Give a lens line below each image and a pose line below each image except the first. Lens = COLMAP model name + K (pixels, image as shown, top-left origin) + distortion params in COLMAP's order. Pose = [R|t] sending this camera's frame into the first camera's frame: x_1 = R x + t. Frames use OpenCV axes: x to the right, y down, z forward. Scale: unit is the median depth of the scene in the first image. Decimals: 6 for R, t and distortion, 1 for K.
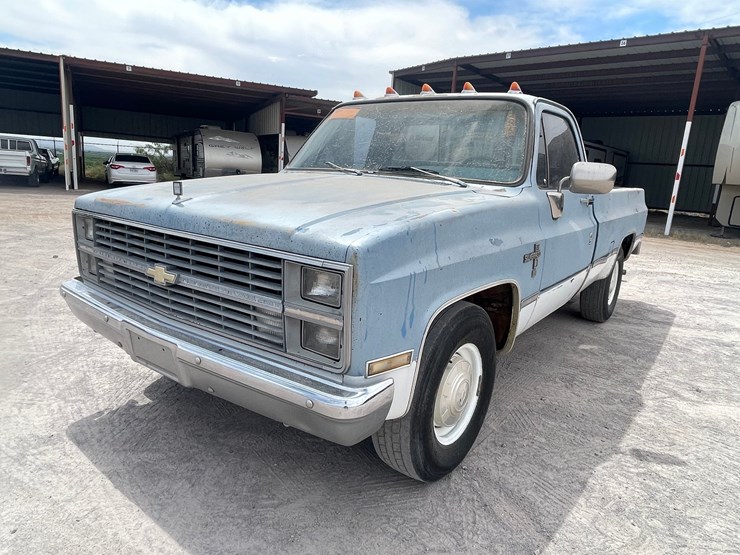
lens RADIAL K [[491.0, 0, 364.1], [0, 491.0, 278.4], [0, 0, 1]] dist [-0.002360, -0.001385]
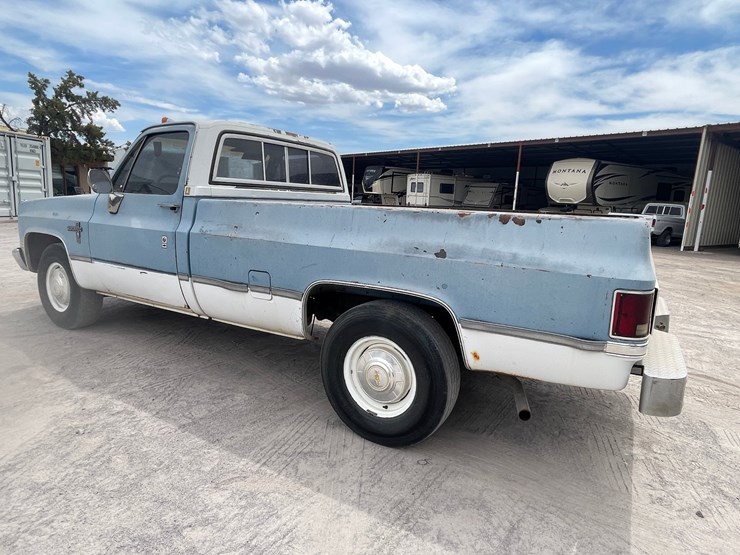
lens RADIAL K [[446.1, 0, 373.0], [0, 446.1, 276.4], [0, 0, 1]] dist [0.000057, -0.000066]
pose [[0.114532, 0.117662, -0.986427, 1.726205], [-0.257196, 0.962617, 0.084959, -0.244518], [0.959548, 0.243974, 0.140513, 1.568227]]
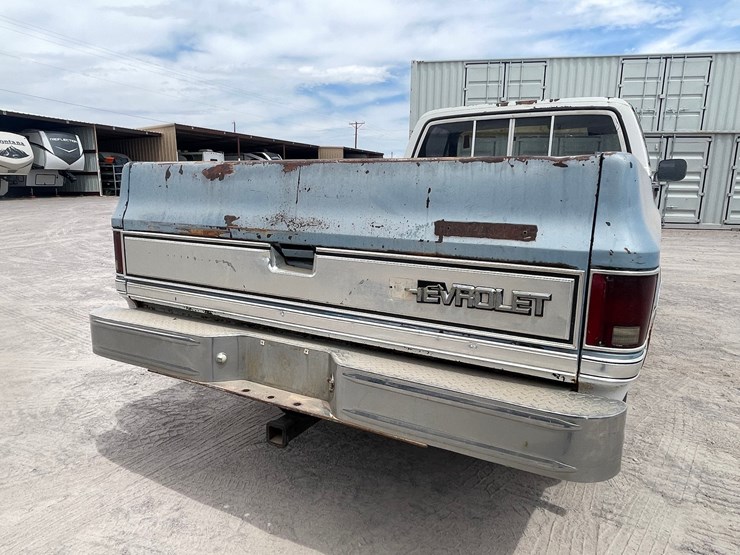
lens RADIAL K [[501.3, 0, 362.4], [0, 501.3, 282.5], [0, 0, 1]] dist [-0.000437, -0.004057]
pose [[-0.990273, -0.044228, -0.131925, 0.881172], [-0.092820, 0.916322, 0.389536, -0.525576], [0.103657, 0.397992, -0.911514, 2.793706]]
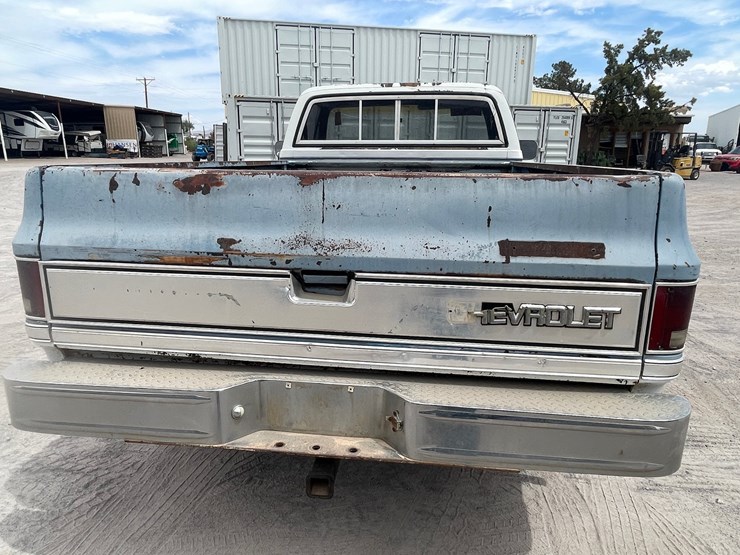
lens RADIAL K [[501.1, 0, 367.7], [0, 501.1, 277.9], [0, 0, 1]] dist [0.001567, -0.007155]
pose [[-0.870388, 0.059010, -0.488817, 1.092216], [-0.161760, 0.903412, 0.397090, -0.532757], [0.465035, 0.424694, -0.776773, 2.654106]]
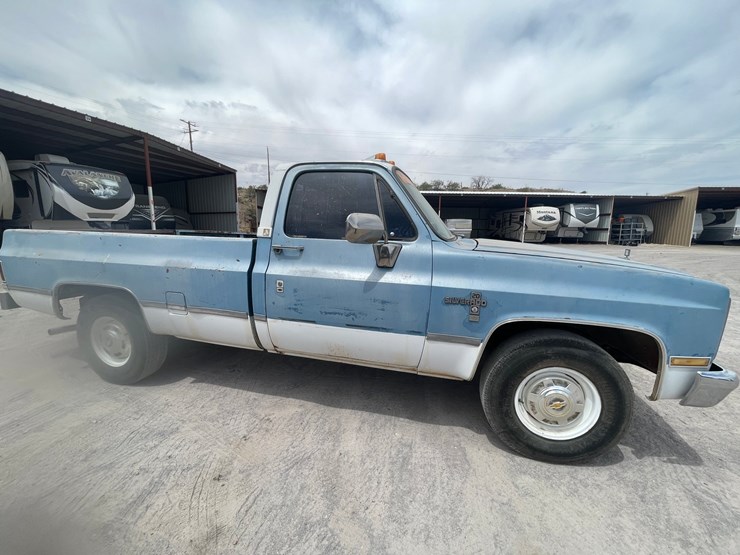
lens RADIAL K [[298.8, 0, 370.4], [0, 298.8, 278.5], [0, 0, 1]] dist [-0.003198, 0.000273]
pose [[-0.387856, -0.212994, 0.896773, -0.758571], [0.159808, 0.942659, 0.293010, -0.425465], [-0.907760, 0.256957, -0.331578, 1.668601]]
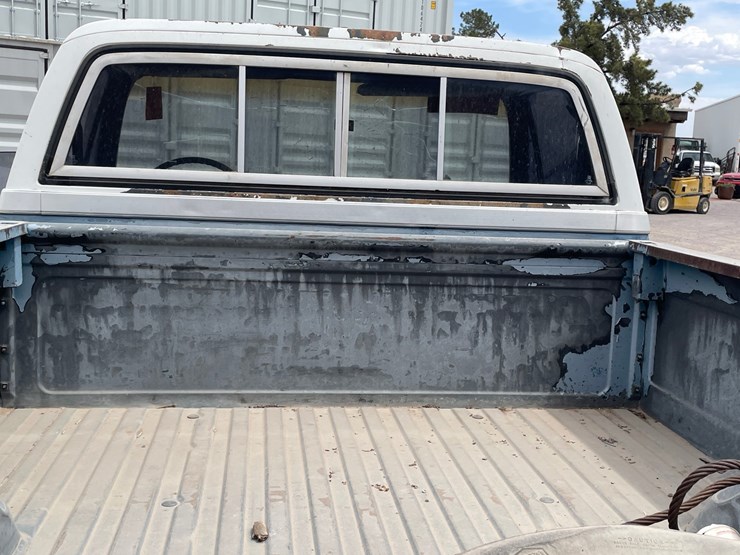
lens RADIAL K [[890.6, 0, 386.3], [0, 890.6, 277.8], [0, 0, 1]] dist [0.123570, -0.271469]
pose [[-0.706417, 0.009313, -0.707734, 0.946487], [-0.237468, 0.938839, 0.249380, -0.483478], [0.666771, 0.344231, -0.661001, 2.131311]]
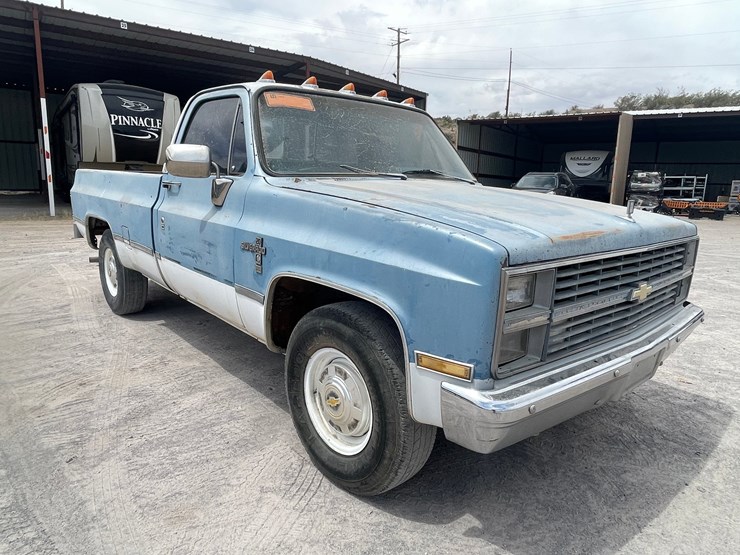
lens RADIAL K [[494.0, 0, 369.3], [0, 494.0, 276.9], [0, 0, 1]] dist [-0.000691, -0.004213]
pose [[0.202340, -0.243367, 0.948594, -1.060286], [0.195157, 0.959222, 0.204465, -0.254998], [-0.959673, 0.143754, 0.241584, 0.914906]]
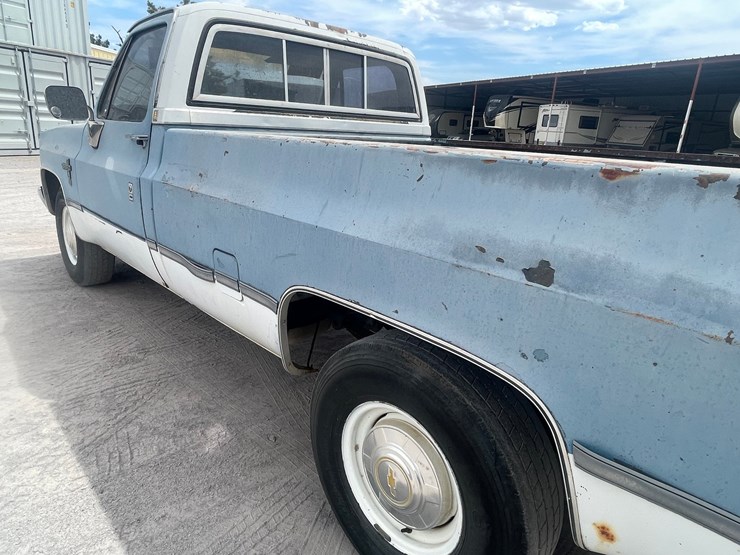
lens RADIAL K [[468.1, 0, 360.6], [0, 468.1, 273.6], [0, 0, 1]] dist [-0.002145, 0.001113]
pose [[-0.157764, 0.230944, -0.960091, 1.303230], [-0.279405, 0.922096, 0.267717, -0.295858], [0.947124, 0.310491, -0.080947, 1.689288]]
